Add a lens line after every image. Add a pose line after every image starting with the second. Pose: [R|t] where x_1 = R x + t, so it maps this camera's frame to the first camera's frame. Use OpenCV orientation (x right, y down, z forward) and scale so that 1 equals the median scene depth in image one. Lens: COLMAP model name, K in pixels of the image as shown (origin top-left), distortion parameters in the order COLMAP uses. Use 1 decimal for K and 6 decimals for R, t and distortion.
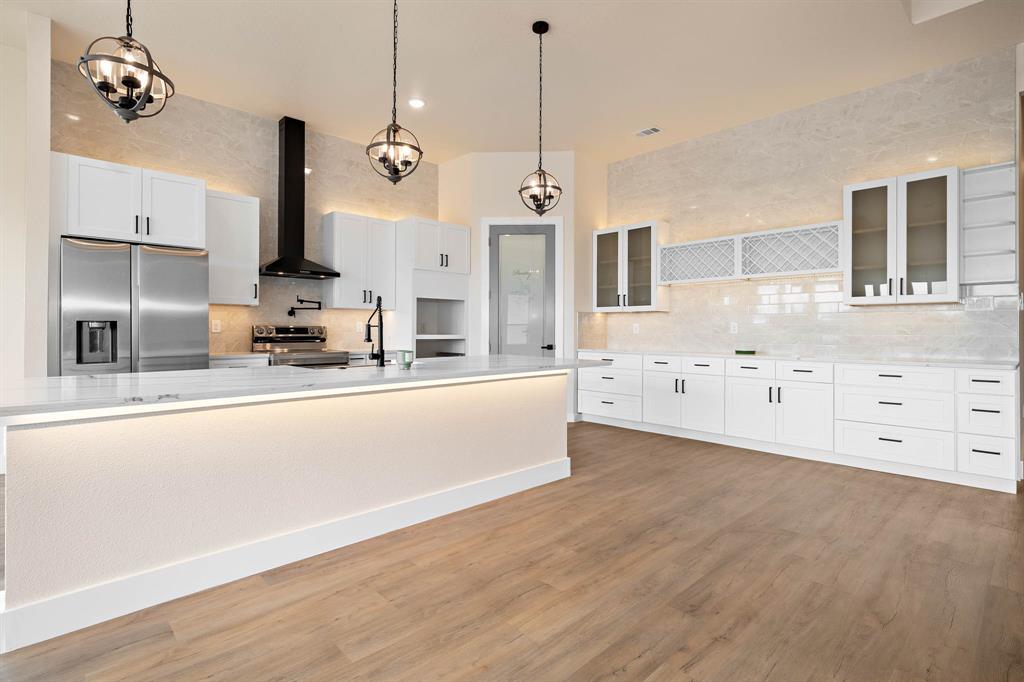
lens RADIAL K [[496.2, 0, 511.9], [0, 496.2, 336.5], [0, 0, 1]] dist [-0.000390, -0.000020]
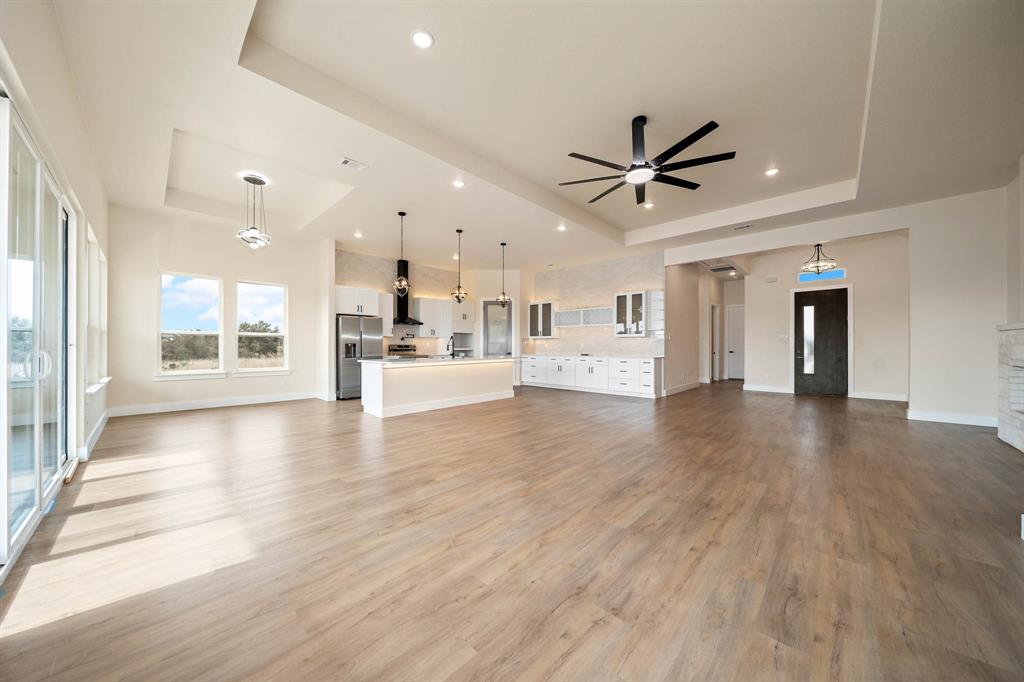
lens RADIAL K [[346.7, 0, 513.4], [0, 346.7, 347.9], [0, 0, 1]] dist [-0.000600, -0.000063]
pose [[0.998132, -0.000736, 0.061097, -0.005540], [0.001197, 0.999971, -0.007496, 0.008426], [-0.061090, 0.007555, 0.998104, -0.707708]]
